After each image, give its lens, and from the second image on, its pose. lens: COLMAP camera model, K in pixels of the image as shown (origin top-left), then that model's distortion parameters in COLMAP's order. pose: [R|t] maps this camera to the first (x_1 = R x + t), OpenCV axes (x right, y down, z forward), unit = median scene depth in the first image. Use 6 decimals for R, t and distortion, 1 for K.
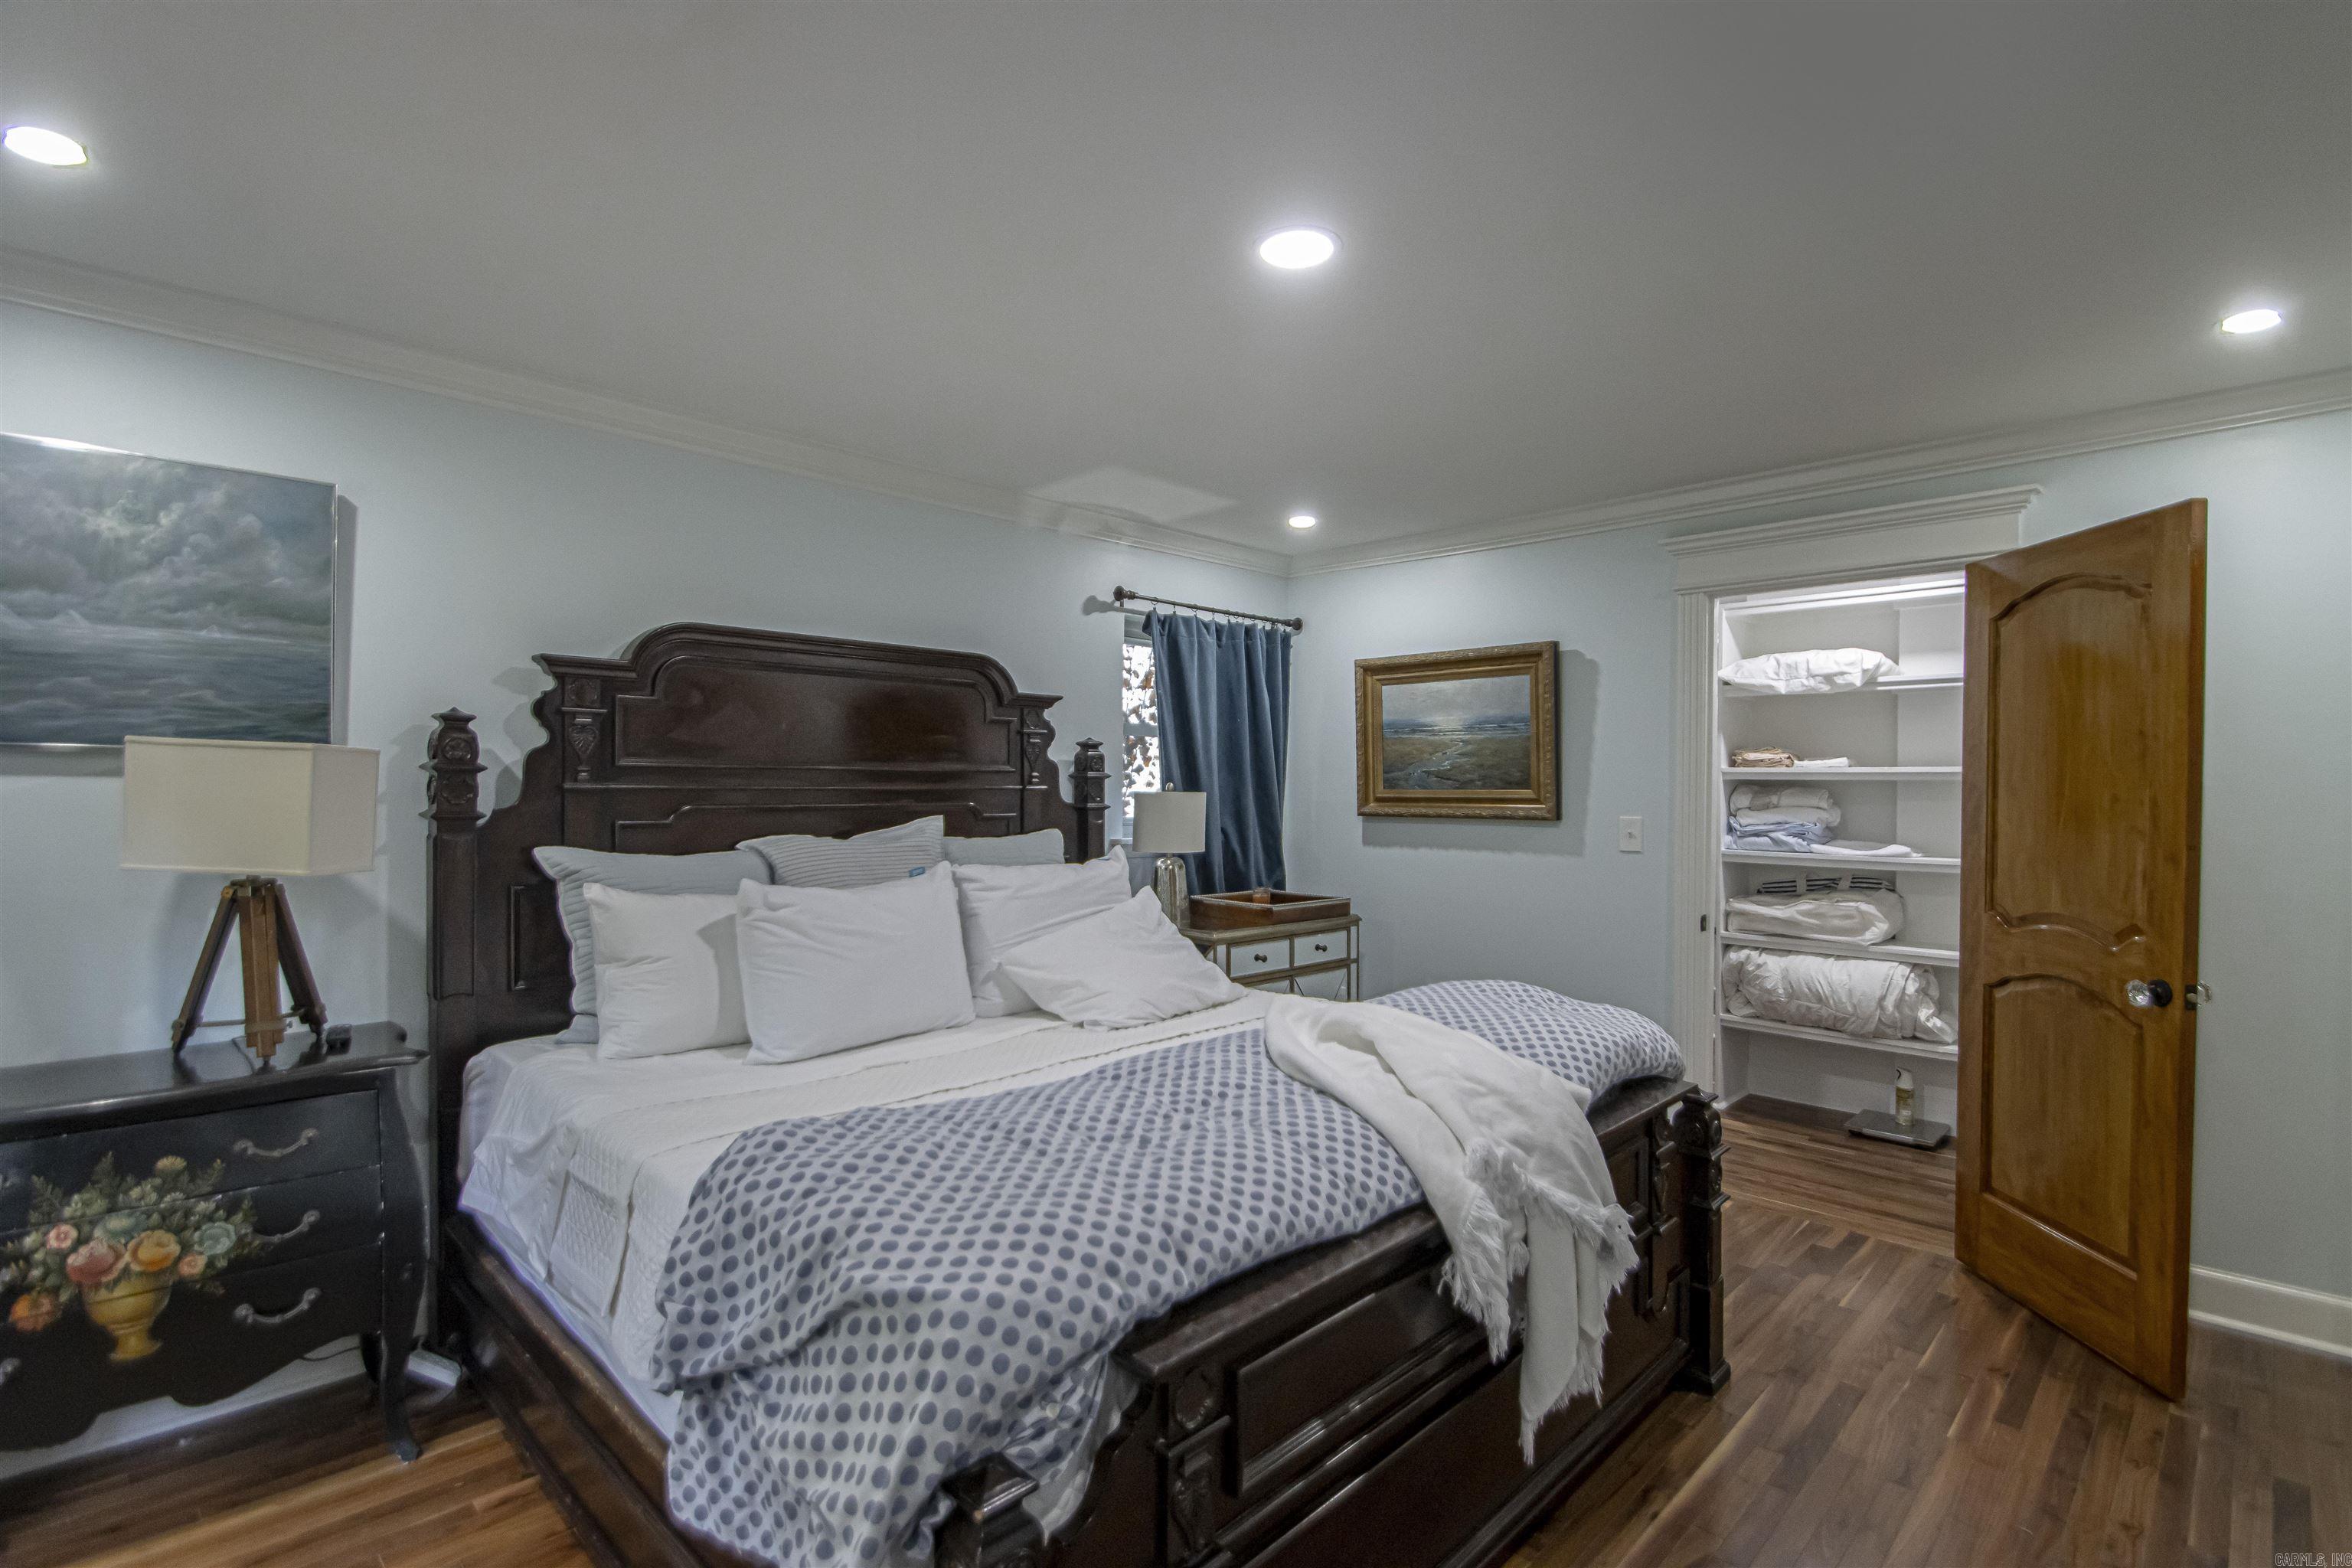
lens RADIAL K [[1078.5, 0, 1176.0], [0, 1078.5, 784.0], [0, 0, 1]] dist [0.022786, -0.018434]
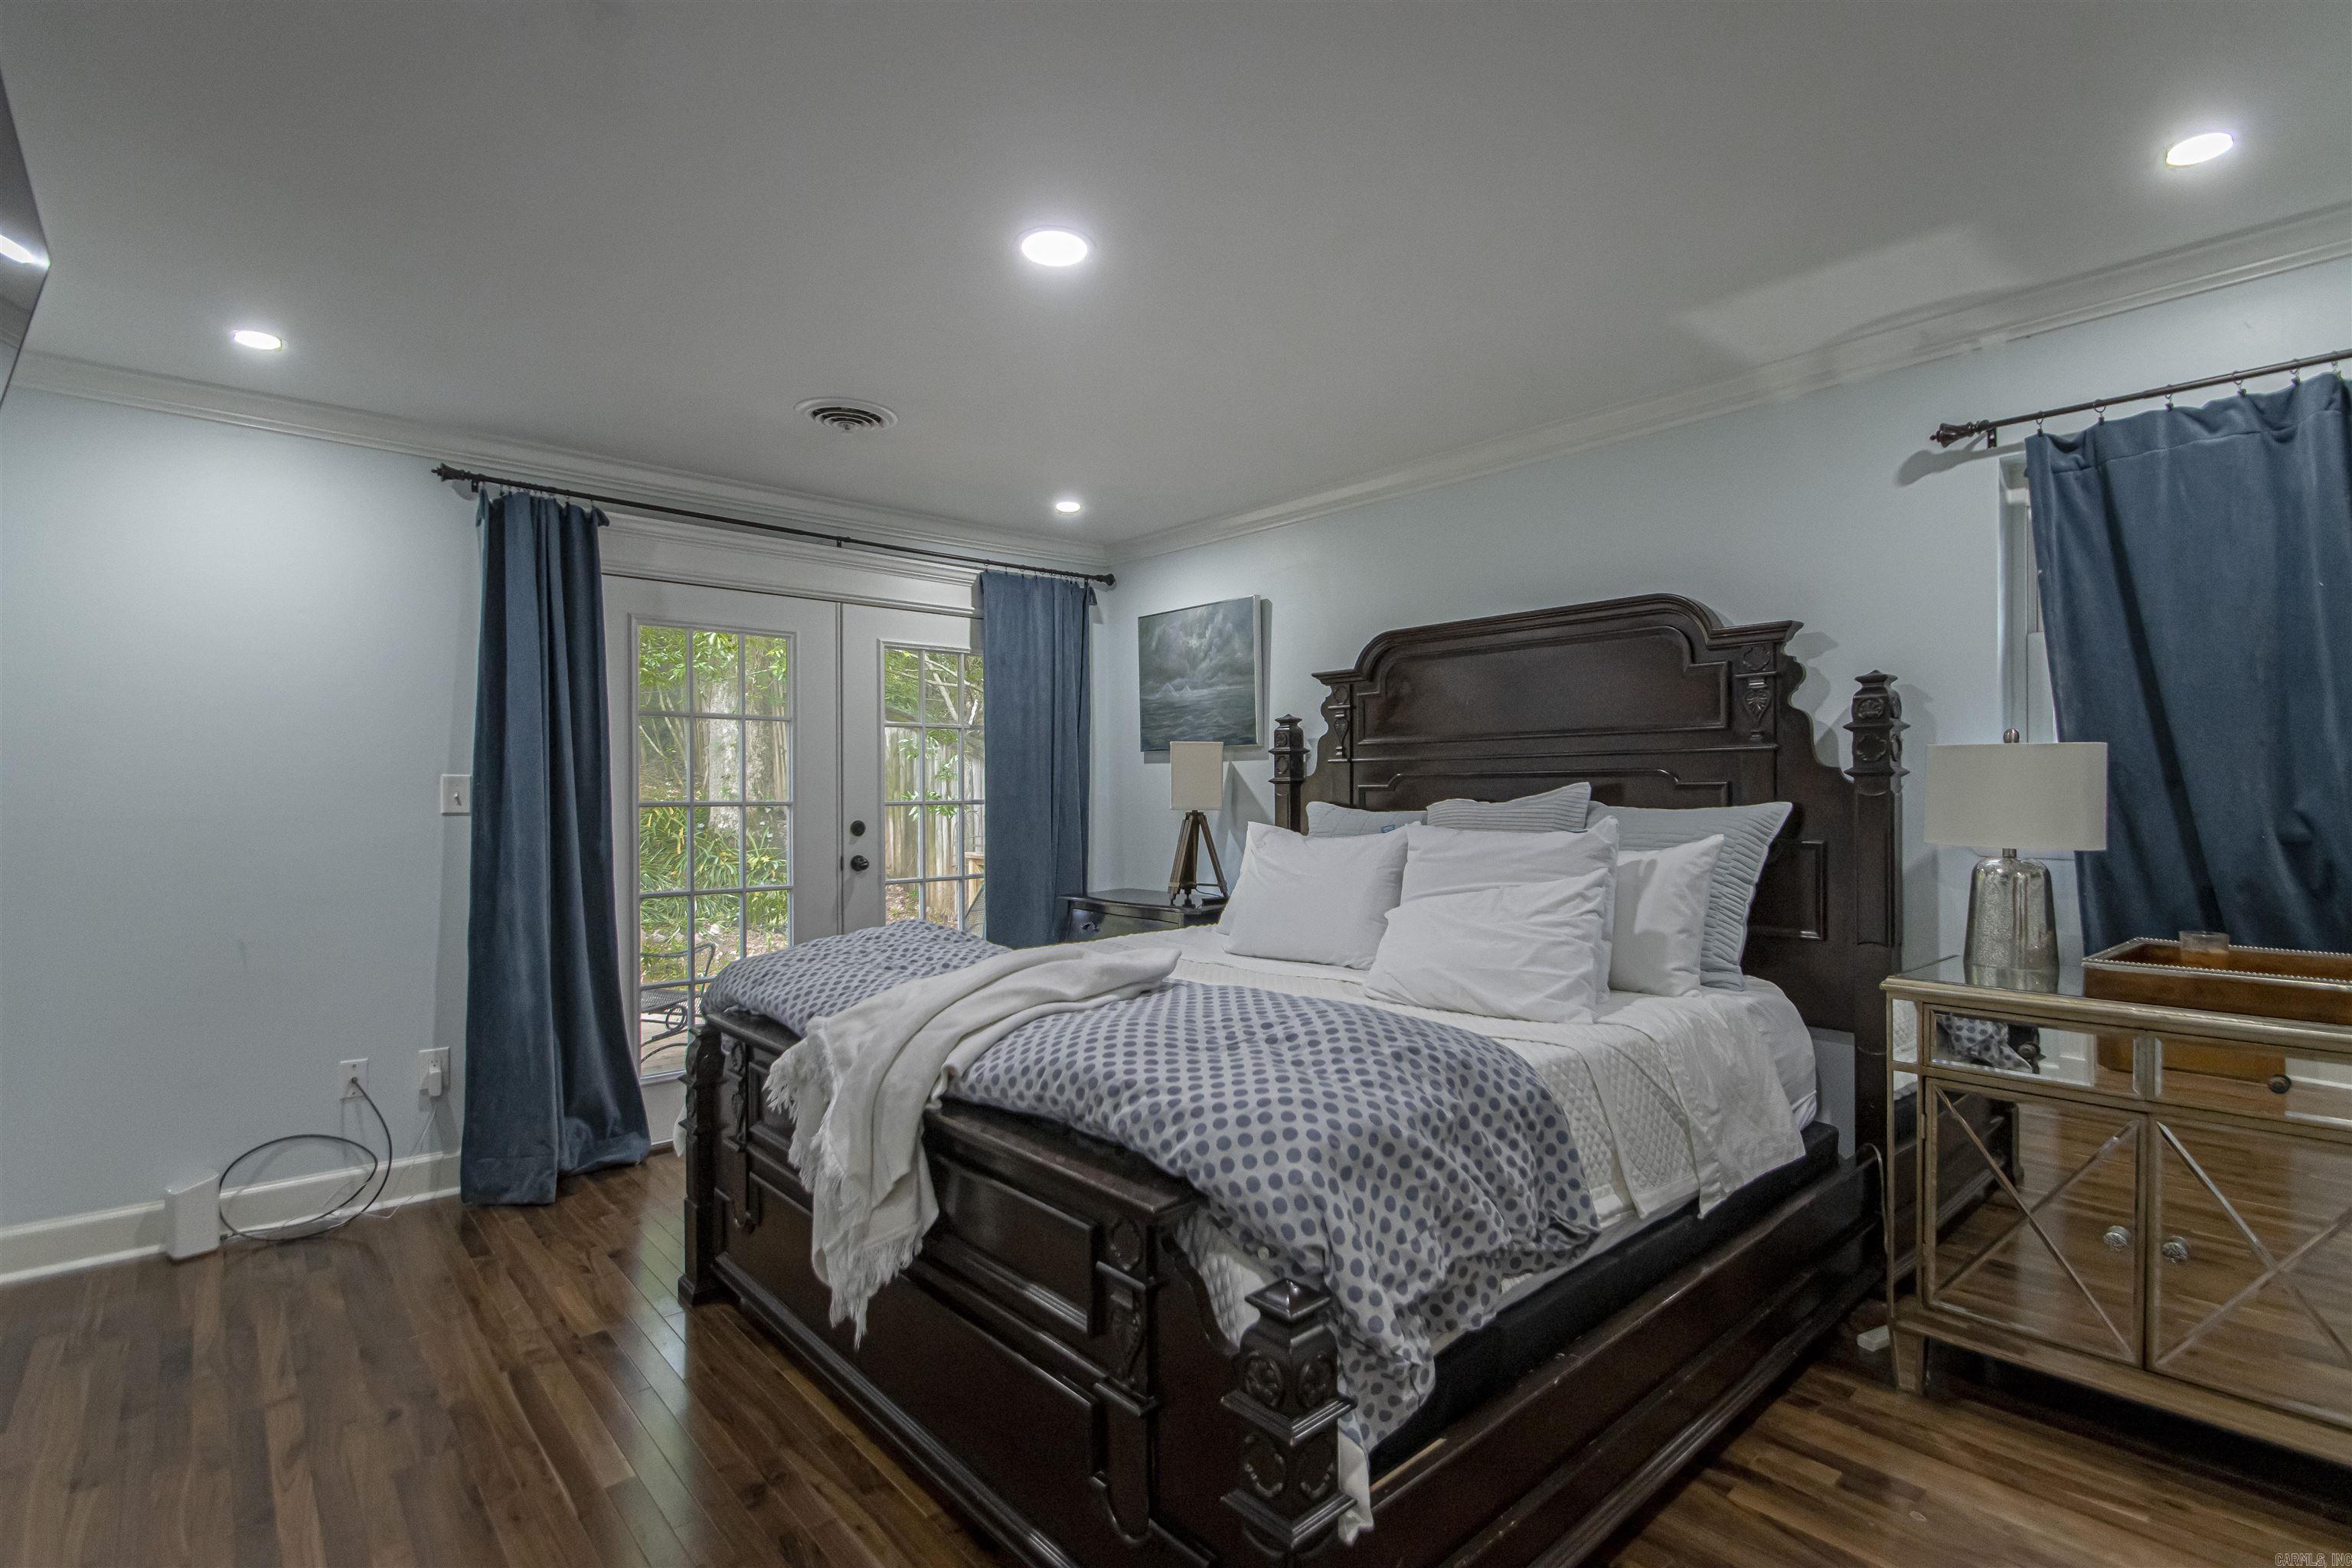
lens RADIAL K [[1098.7, 0, 1201.3], [0, 1098.7, 779.3], [0, 0, 1]] dist [0.024097, -0.019509]
pose [[-0.037616, -0.020300, -0.999086, 0.935230], [0.005381, 0.999775, -0.020516, 0.058030], [0.999278, -0.006147, -0.037499, 0.887677]]
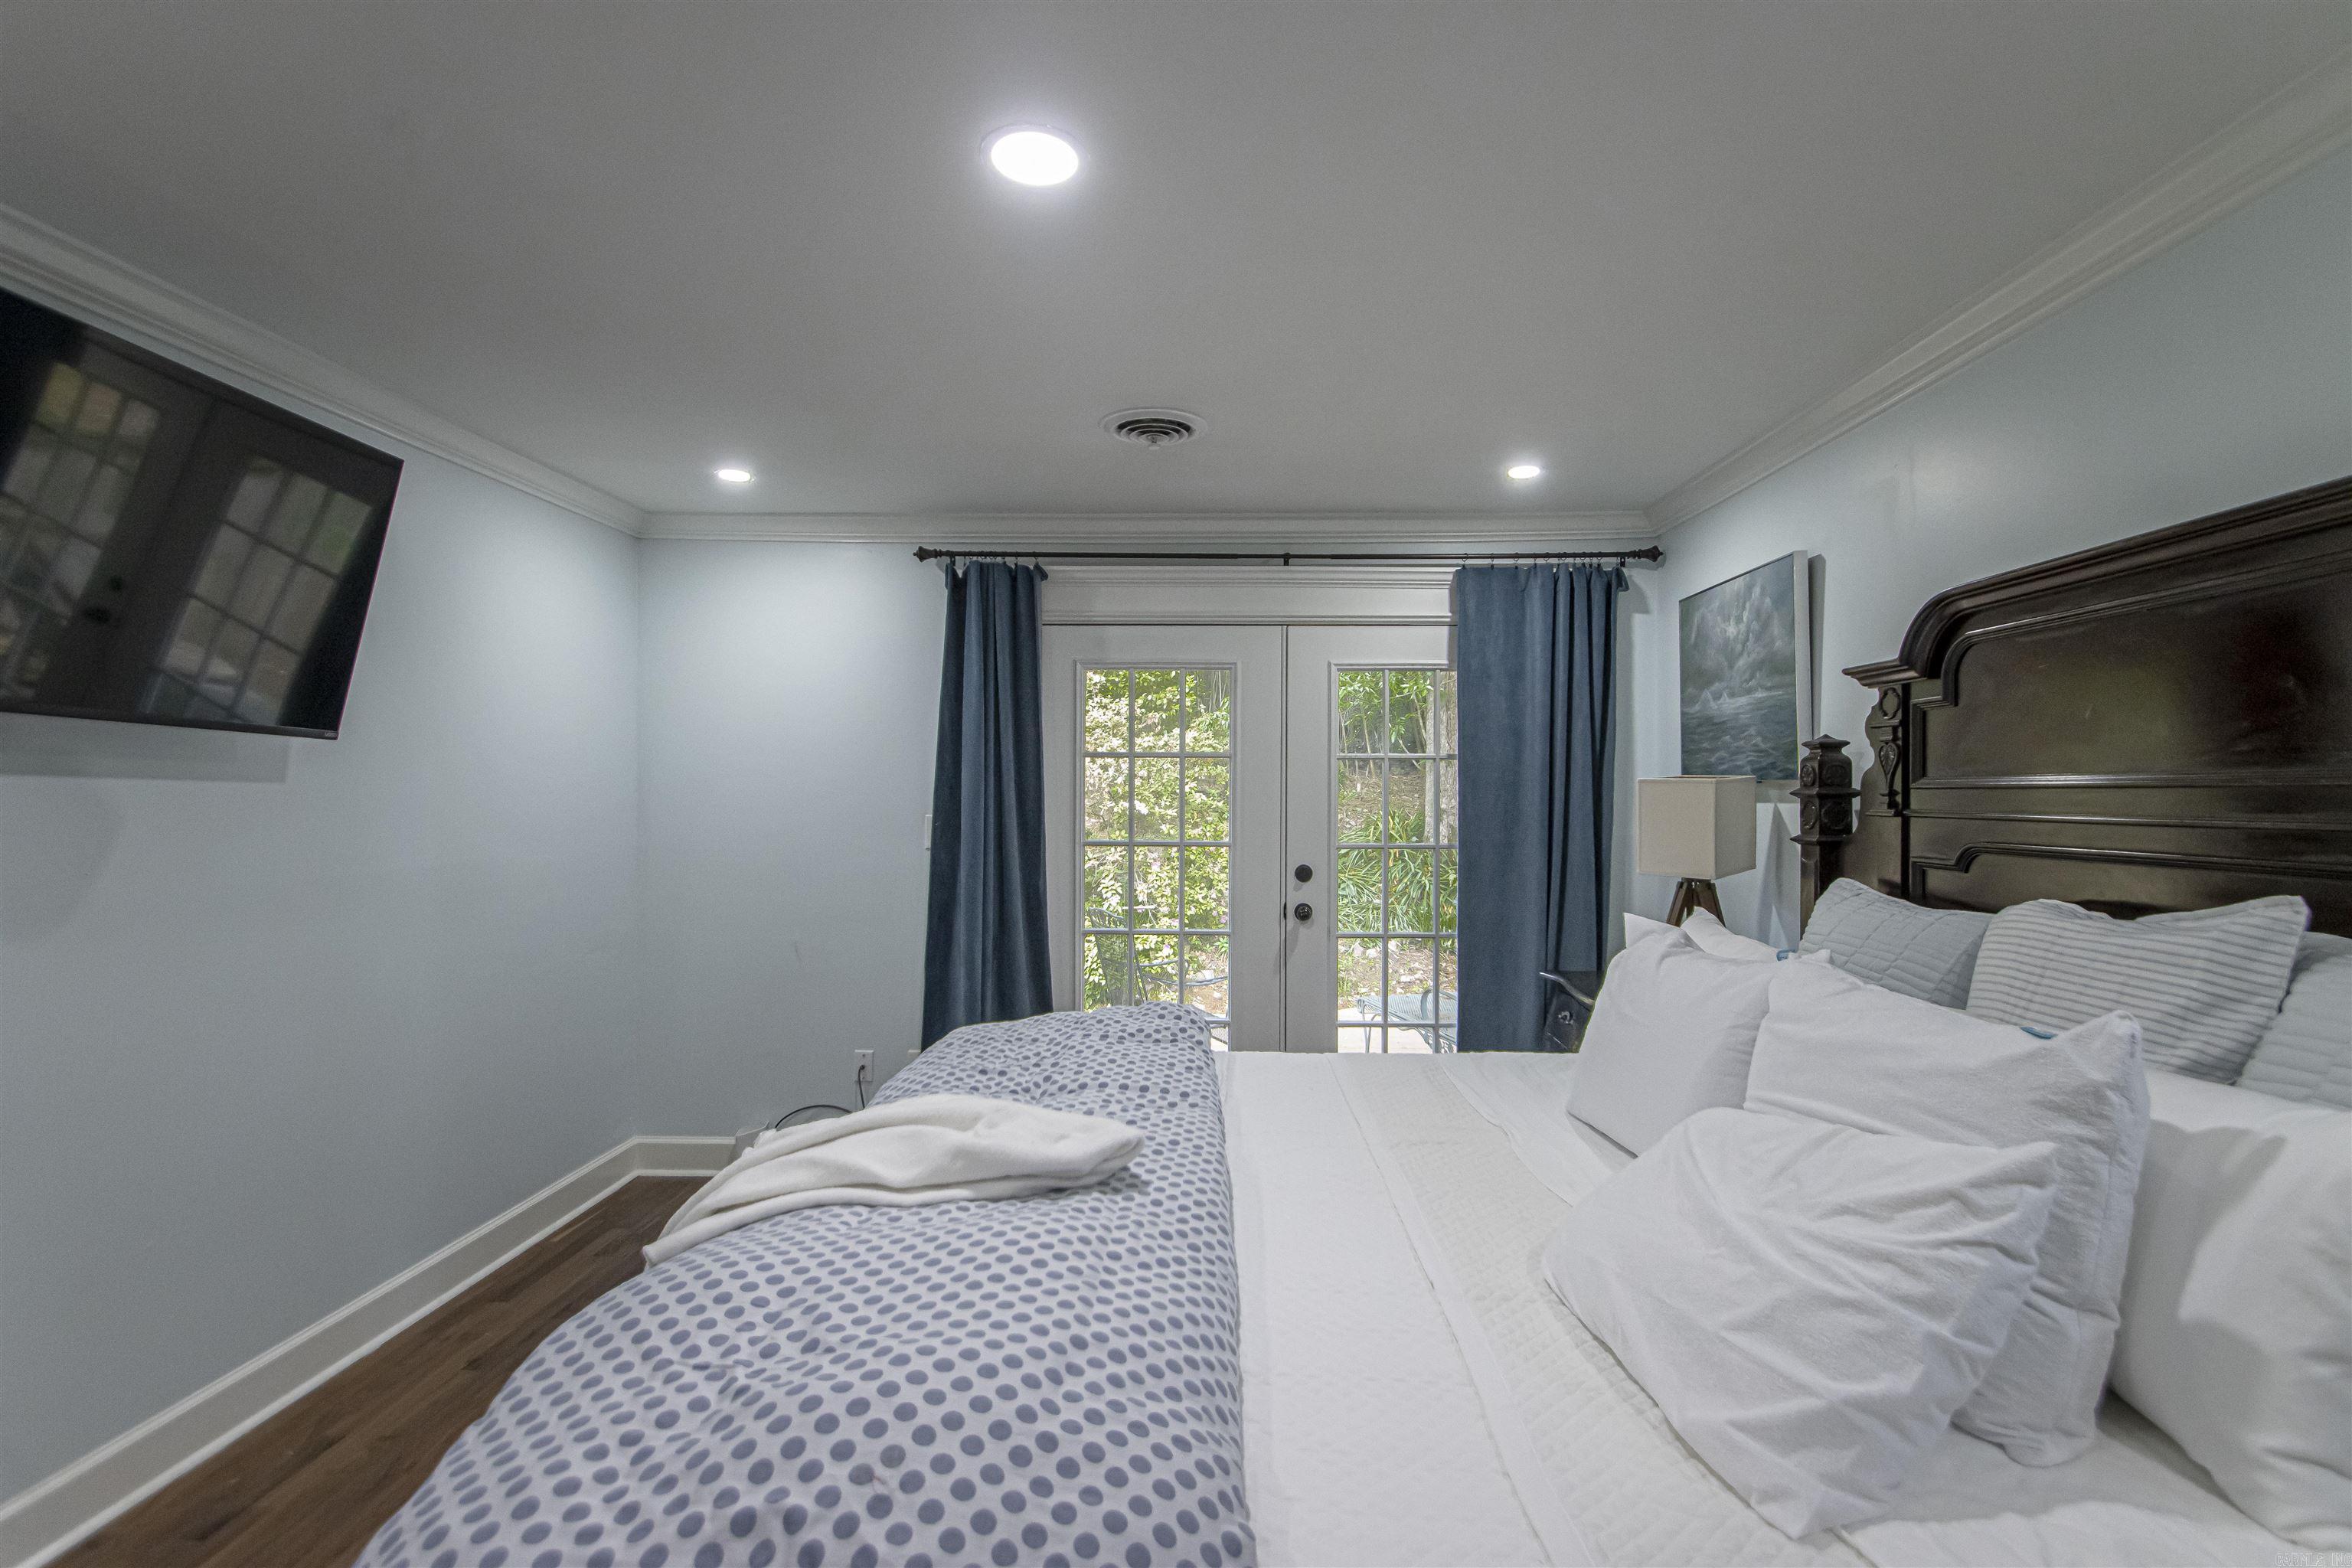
lens RADIAL K [[1098.7, 0, 1201.3], [0, 1098.7, 779.3], [0, 0, 1]] dist [0.024097, -0.019509]
pose [[-0.713368, -0.021430, -0.700462, 0.462138], [-0.010932, 0.999751, -0.019453, -0.000581], [0.700704, -0.006220, -0.713425, 1.269042]]
